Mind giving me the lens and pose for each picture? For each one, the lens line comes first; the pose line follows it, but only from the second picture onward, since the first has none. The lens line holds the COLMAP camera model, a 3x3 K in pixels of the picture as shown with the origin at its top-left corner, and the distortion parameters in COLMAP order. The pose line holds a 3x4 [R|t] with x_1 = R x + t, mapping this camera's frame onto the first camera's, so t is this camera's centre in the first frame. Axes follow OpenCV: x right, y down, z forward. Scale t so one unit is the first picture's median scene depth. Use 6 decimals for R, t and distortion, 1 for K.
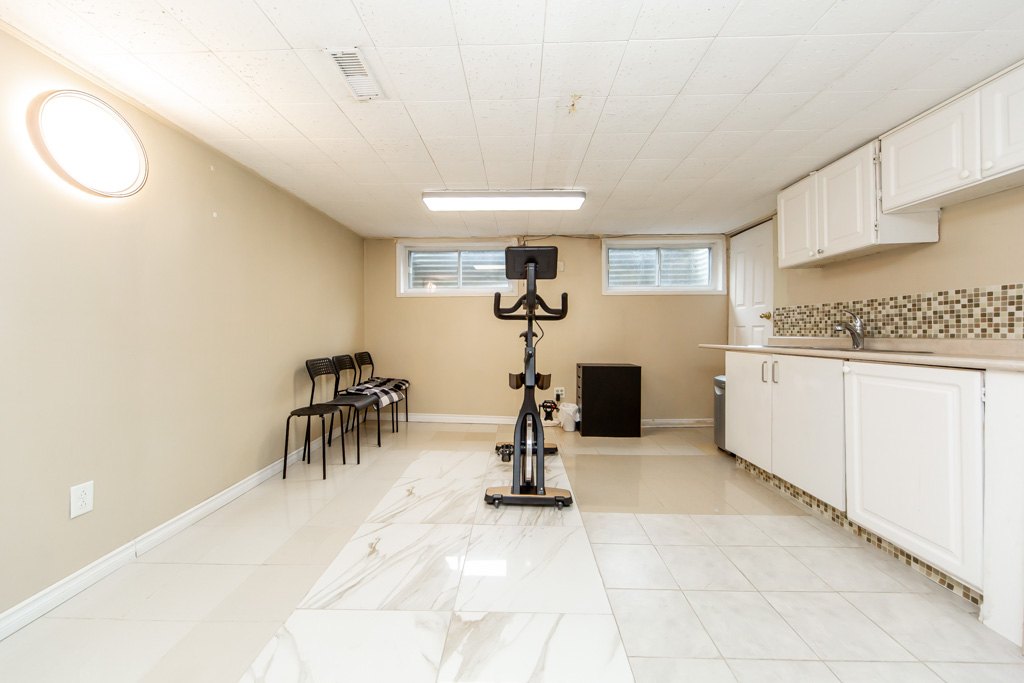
lens RADIAL K [[356.3, 0, 517.2], [0, 356.3, 337.0], [0, 0, 1]] dist [0.003244, -0.000529]
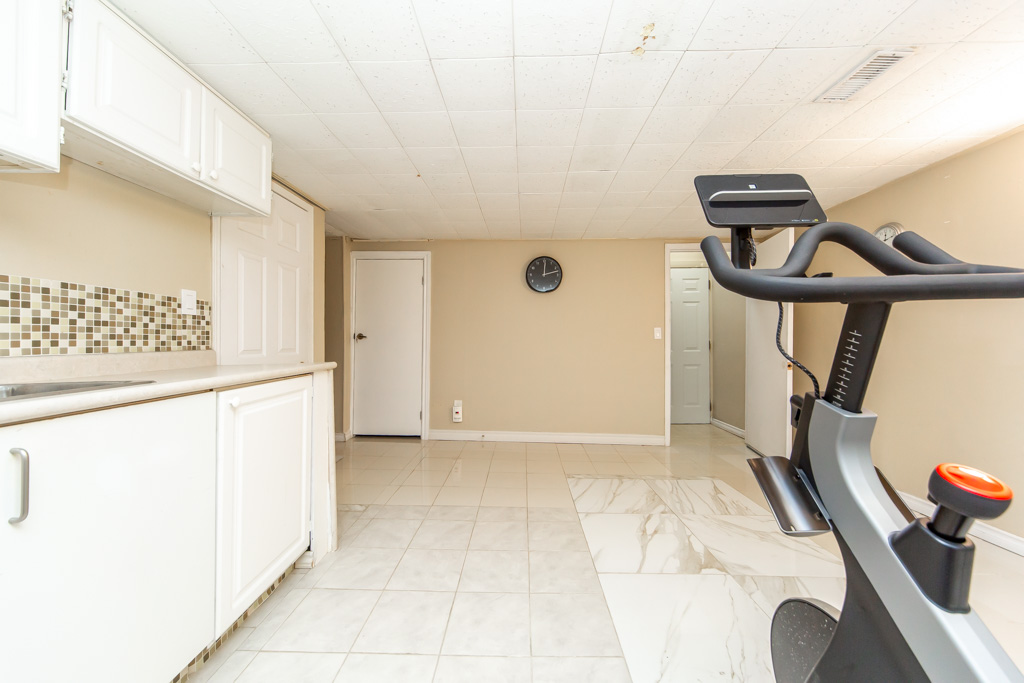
lens RADIAL K [[356.3, 0, 504.2], [0, 356.3, 341.1], [0, 0, 1]] dist [0.003244, -0.000529]
pose [[-0.999133, -0.003200, 0.041514, 0.402731], [-0.002399, 0.999810, 0.019348, -0.038379], [-0.041568, 0.019232, -0.998951, 1.657336]]
